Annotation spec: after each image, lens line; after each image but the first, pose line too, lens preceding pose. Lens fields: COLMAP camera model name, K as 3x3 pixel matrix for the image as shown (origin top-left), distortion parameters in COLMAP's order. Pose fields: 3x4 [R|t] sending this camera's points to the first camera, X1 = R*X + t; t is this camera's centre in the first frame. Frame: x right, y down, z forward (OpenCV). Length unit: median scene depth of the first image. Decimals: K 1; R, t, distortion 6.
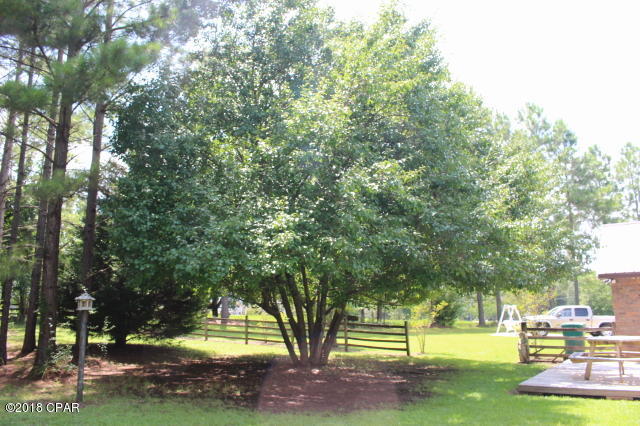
lens RADIAL K [[527.9, 0, 313.1], [0, 527.9, 212.4], [0, 0, 1]] dist [-0.152711, 0.120017]
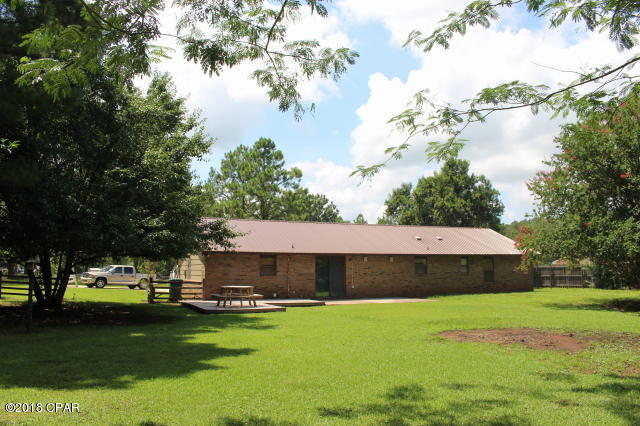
lens RADIAL K [[527.9, 0, 313.1], [0, 527.9, 212.4], [0, 0, 1]] dist [-0.152711, 0.120017]
pose [[0.528247, 0.100147, 0.843164, -0.949698], [-0.175722, 0.984416, -0.006833, -0.077892], [-0.830708, -0.144553, 0.537613, -0.313729]]
